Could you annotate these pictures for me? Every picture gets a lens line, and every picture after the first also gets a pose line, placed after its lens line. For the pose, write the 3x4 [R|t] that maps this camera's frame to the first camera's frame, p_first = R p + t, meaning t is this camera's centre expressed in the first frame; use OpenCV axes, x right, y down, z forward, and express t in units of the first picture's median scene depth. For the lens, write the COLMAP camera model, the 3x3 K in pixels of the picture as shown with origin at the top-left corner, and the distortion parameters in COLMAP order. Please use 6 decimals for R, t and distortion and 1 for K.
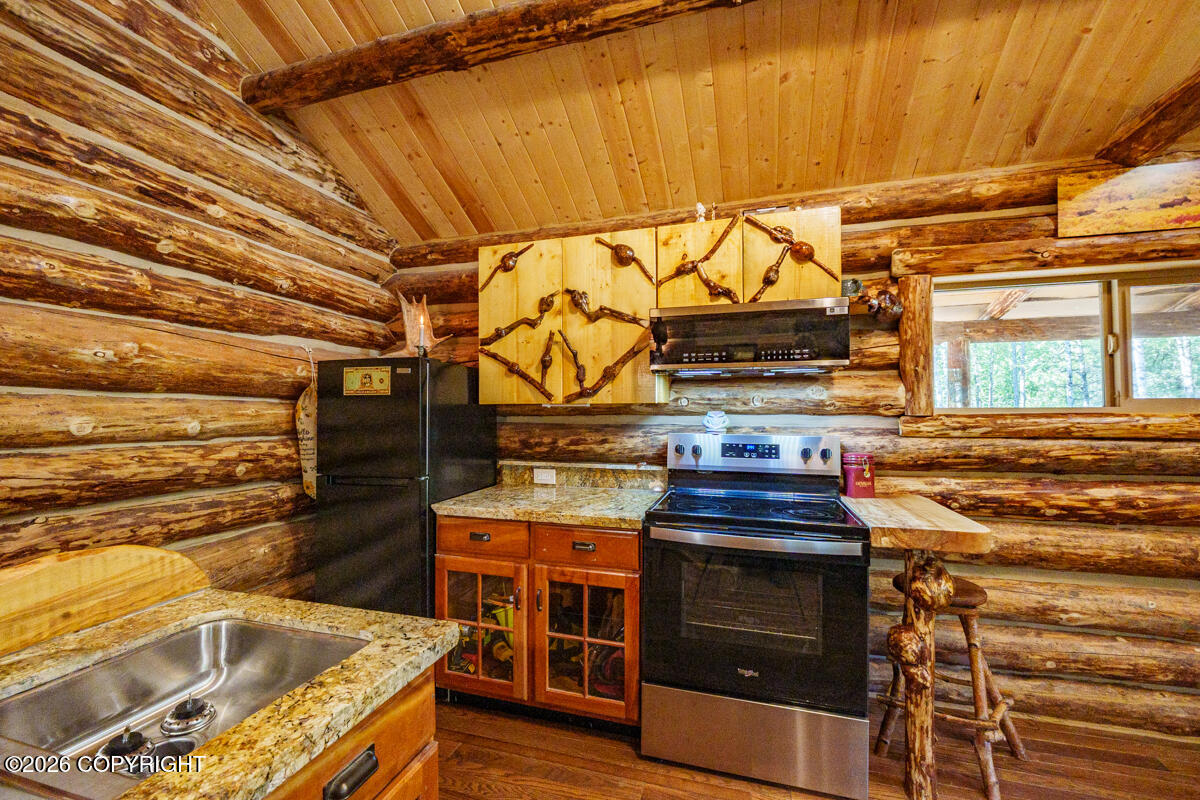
lens RADIAL K [[511.4, 0, 593.3], [0, 511.4, 400.3], [0, 0, 1]] dist [-0.008399, -0.000165]
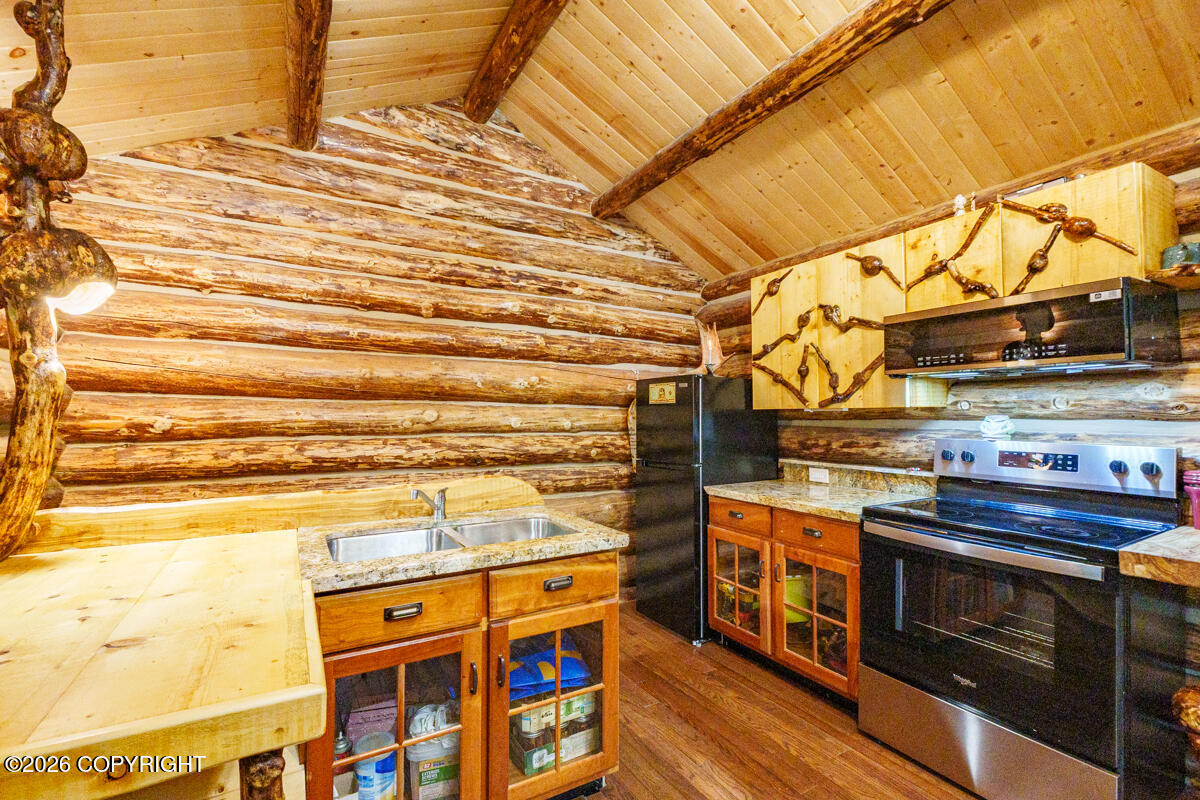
lens RADIAL K [[511.4, 0, 598.7], [0, 511.4, 406.6], [0, 0, 1]] dist [-0.008399, -0.000165]
pose [[0.748532, -0.010796, -0.663011, 0.356739], [0.011110, 0.999931, -0.003738, 0.001413], [0.663005, -0.004568, 0.748601, -0.162277]]
